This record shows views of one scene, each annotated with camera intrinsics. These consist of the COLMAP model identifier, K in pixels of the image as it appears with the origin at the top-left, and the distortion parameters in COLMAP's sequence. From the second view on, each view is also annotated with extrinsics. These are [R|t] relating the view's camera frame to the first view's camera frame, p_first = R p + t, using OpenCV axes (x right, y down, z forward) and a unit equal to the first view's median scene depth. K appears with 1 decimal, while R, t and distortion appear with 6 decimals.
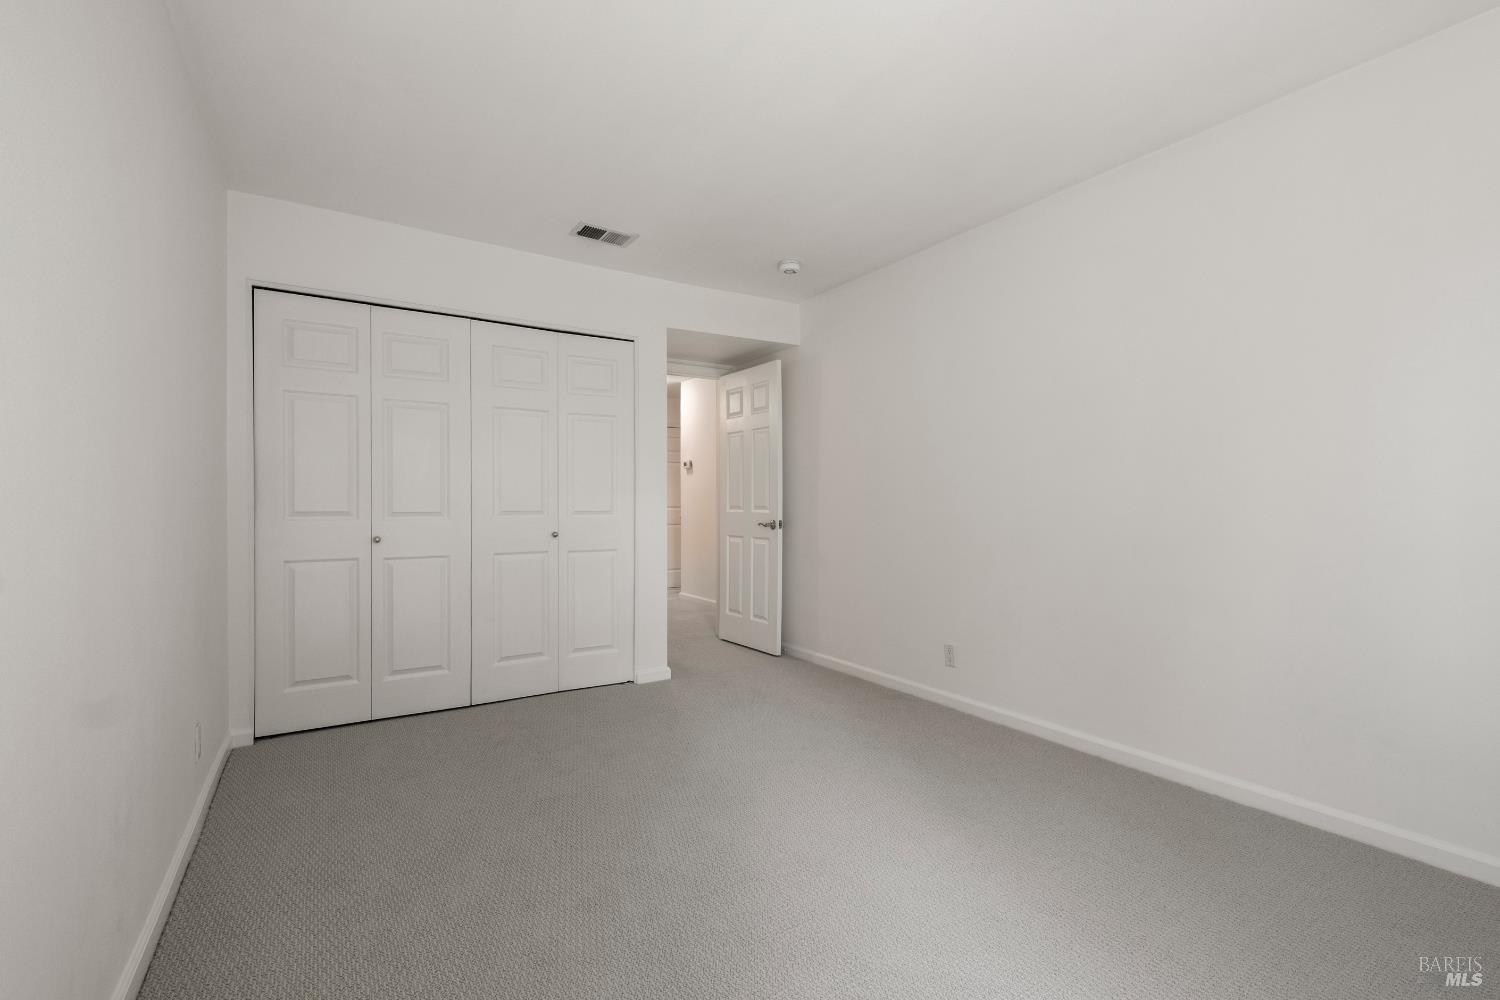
lens RADIAL K [[660.8, 0, 754.6], [0, 660.8, 500.4], [0, 0, 1]] dist [0.003155, 0.000269]
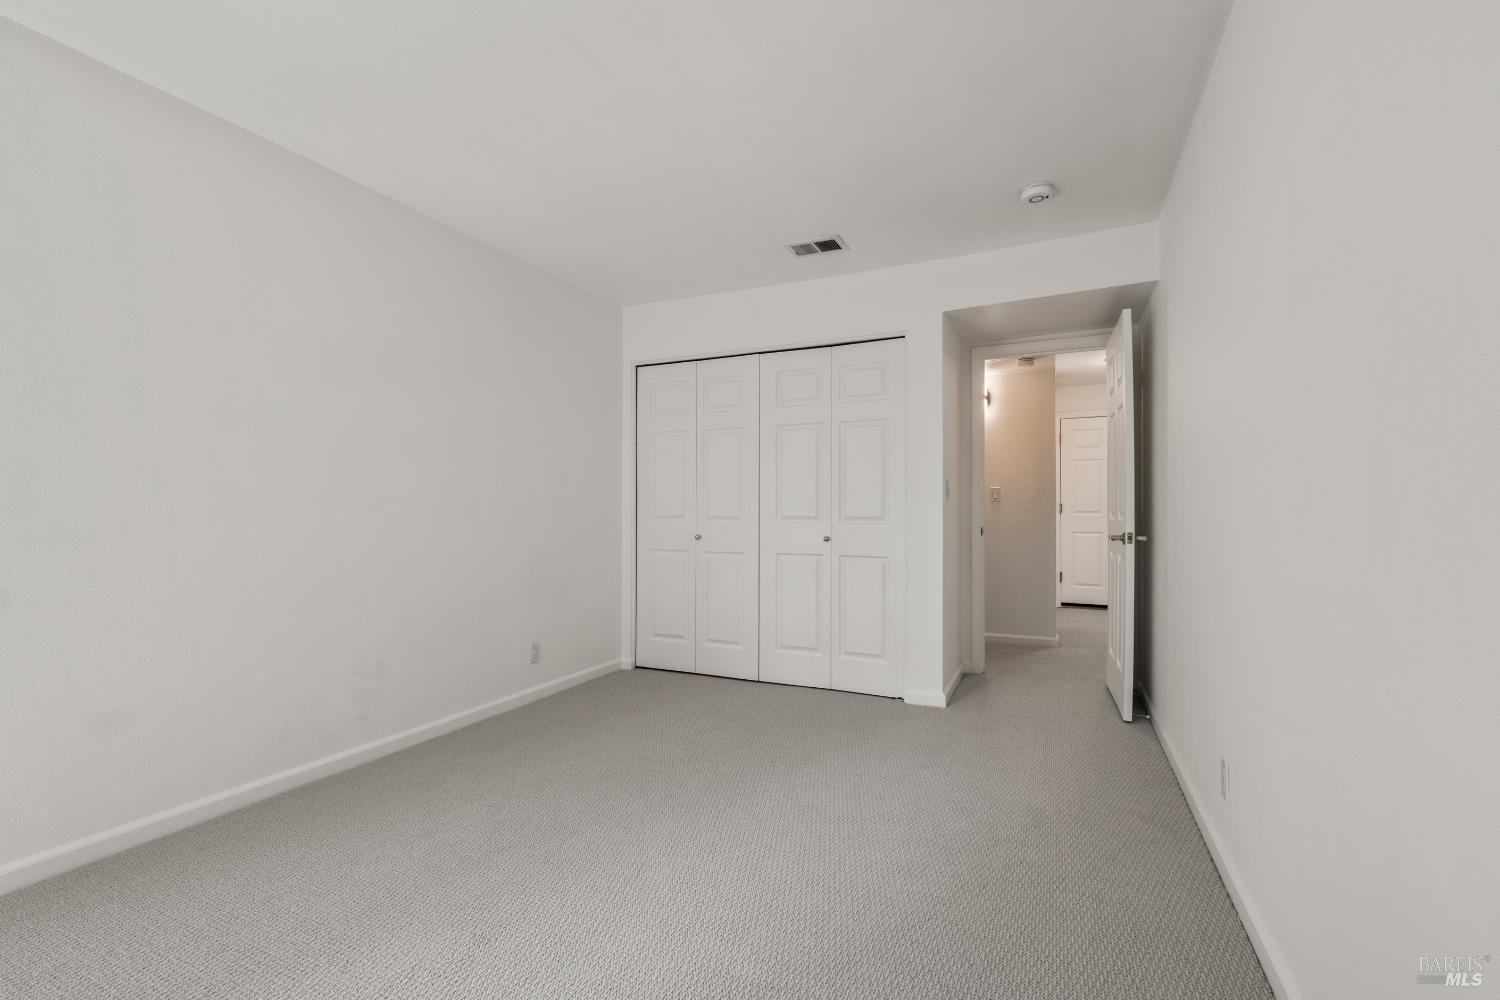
lens RADIAL K [[660.8, 0, 754.9], [0, 660.8, 508.3], [0, 0, 1]] dist [0.003155, 0.000269]
pose [[0.537191, -0.004666, -0.843448, 0.515883], [0.006540, 0.999978, -0.001366, 0.003067], [0.843435, -0.004783, 0.537209, 0.330824]]
